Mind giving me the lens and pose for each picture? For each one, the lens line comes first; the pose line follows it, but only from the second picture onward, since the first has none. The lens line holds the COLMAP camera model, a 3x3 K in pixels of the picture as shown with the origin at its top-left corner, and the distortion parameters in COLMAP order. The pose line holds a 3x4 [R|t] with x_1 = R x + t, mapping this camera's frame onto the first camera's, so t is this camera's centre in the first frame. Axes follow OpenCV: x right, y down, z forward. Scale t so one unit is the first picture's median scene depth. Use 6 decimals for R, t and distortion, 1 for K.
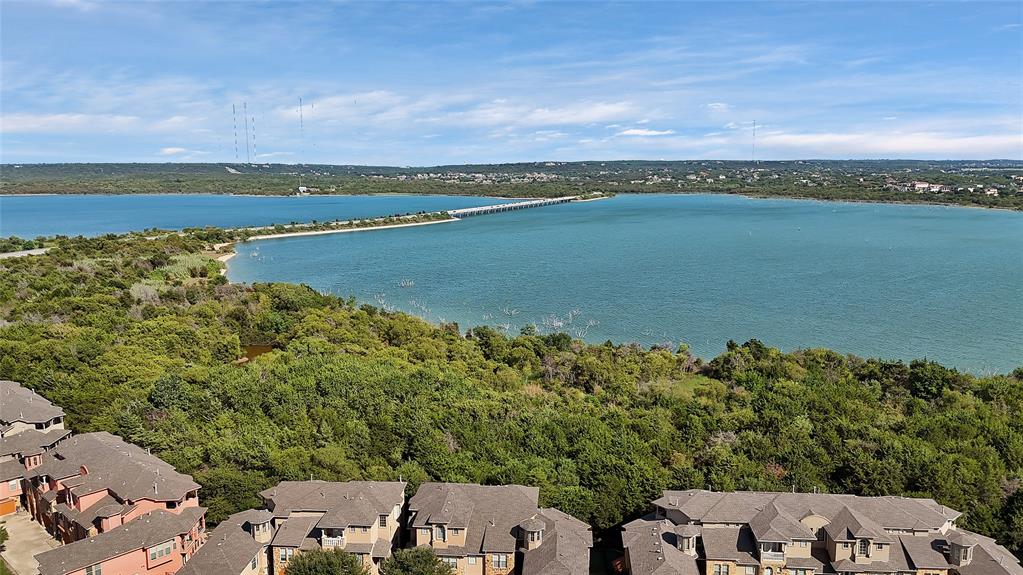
lens RADIAL K [[759.7, 0, 511.5], [0, 759.7, 287.5], [0, 0, 1]] dist [0.095352, -0.091590]
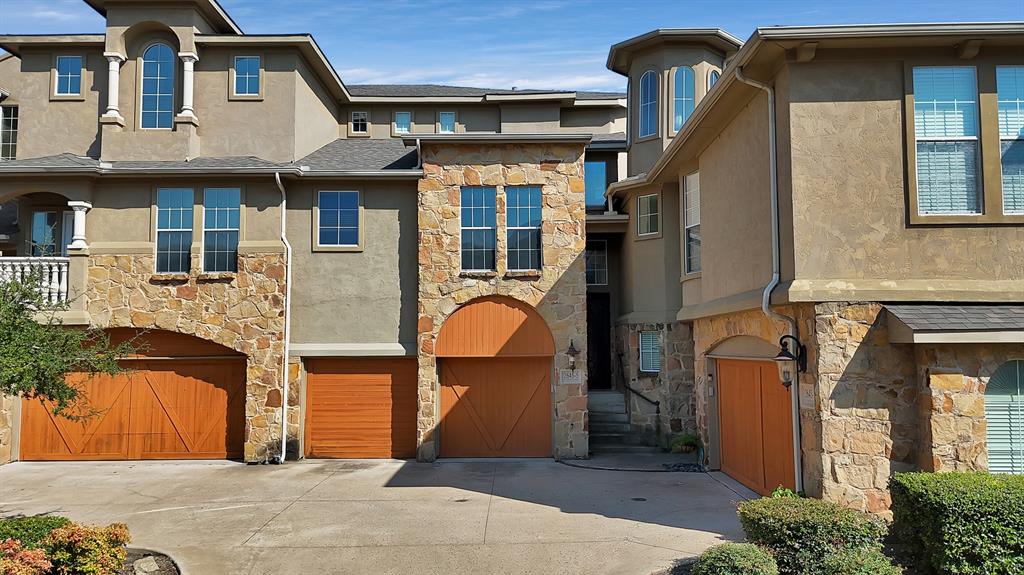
lens RADIAL K [[760.4, 0, 512.0], [0, 760.4, 287.5], [0, 0, 1]] dist [0.095352, -0.091590]
pose [[0.997129, 0.009281, 0.075153, 0.522294], [0.008152, 0.973536, -0.228387, 0.424129], [-0.075284, 0.228344, 0.970666, 0.823741]]
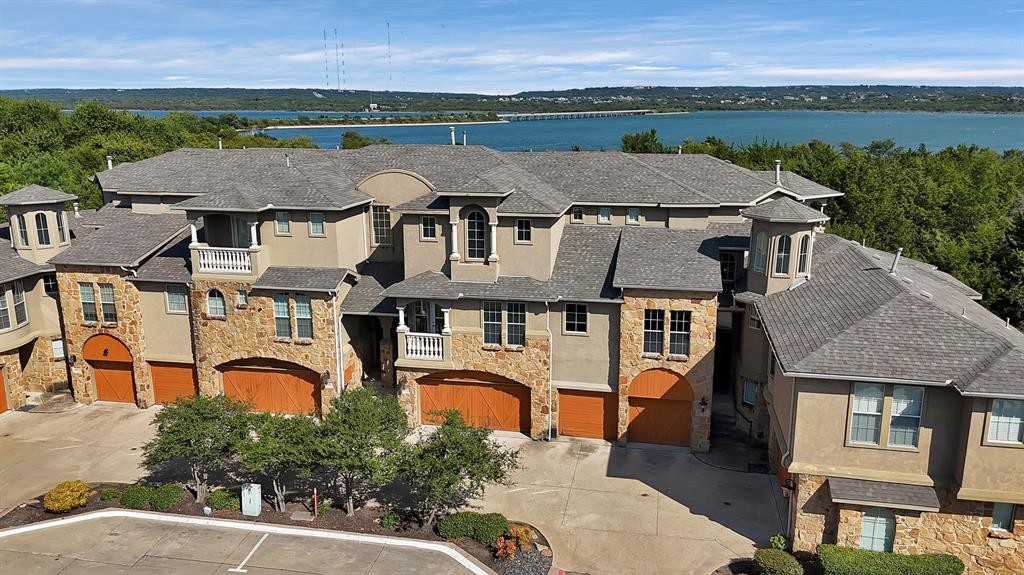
lens RADIAL K [[760.4, 0, 512.0], [0, 760.4, 287.5], [0, 0, 1]] dist [0.095352, -0.091590]
pose [[0.993062, 0.029977, -0.113708, 0.504810], [-0.020180, 0.996061, 0.086348, 0.327969], [0.115849, -0.083454, 0.989755, 0.673346]]
